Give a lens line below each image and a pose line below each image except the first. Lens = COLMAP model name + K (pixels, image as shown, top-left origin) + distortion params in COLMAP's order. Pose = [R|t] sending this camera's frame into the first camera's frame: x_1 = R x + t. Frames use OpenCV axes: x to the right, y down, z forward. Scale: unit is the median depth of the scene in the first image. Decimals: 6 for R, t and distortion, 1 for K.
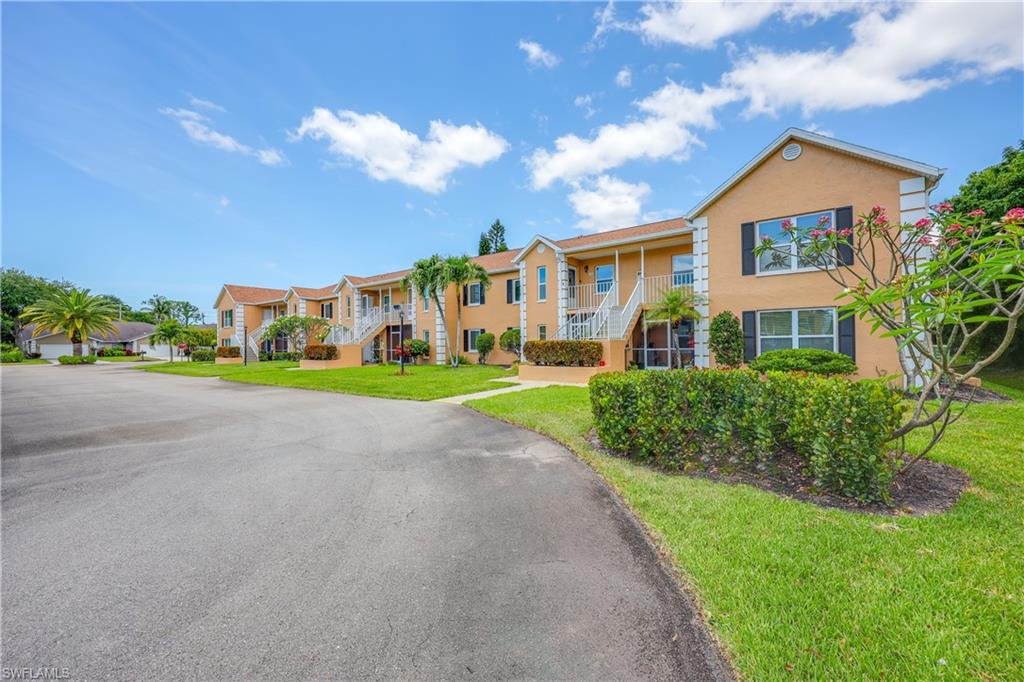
lens RADIAL K [[410.7, 0, 514.9], [0, 410.7, 340.1], [0, 0, 1]] dist [-0.001887, -0.000068]
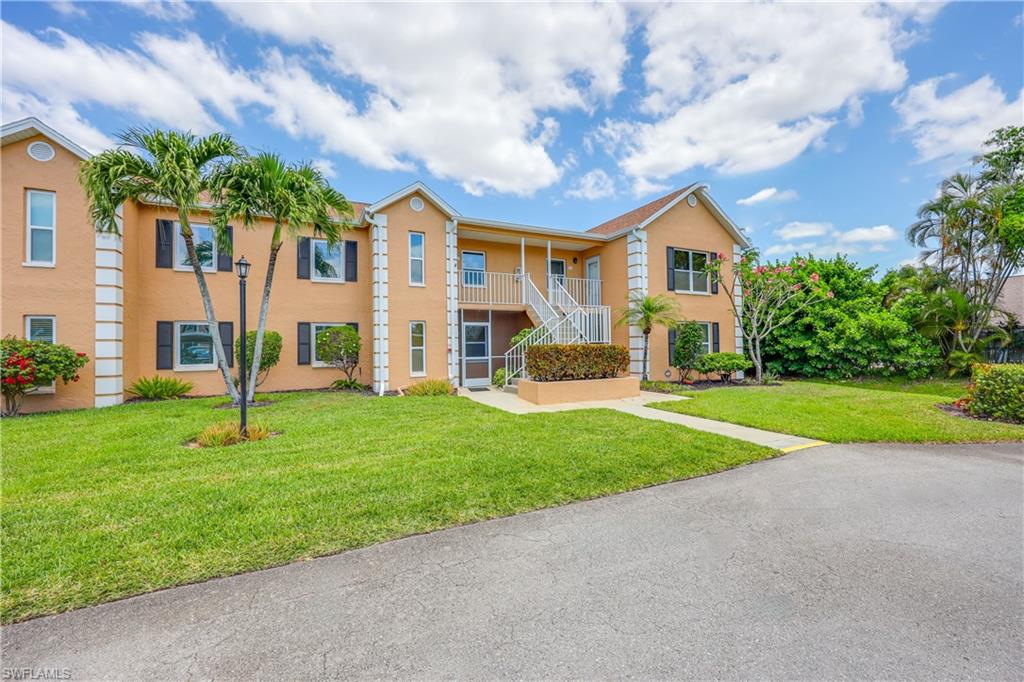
lens RADIAL K [[388.0, 0, 512.0], [0, 388.0, 341.0], [0, 0, 1]] dist [-0.000499, 0.000030]
pose [[0.446942, 0.010403, 0.894502, -0.336950], [-0.004822, 0.999946, -0.009220, -0.000444], [-0.894550, -0.000193, 0.446968, 0.474598]]
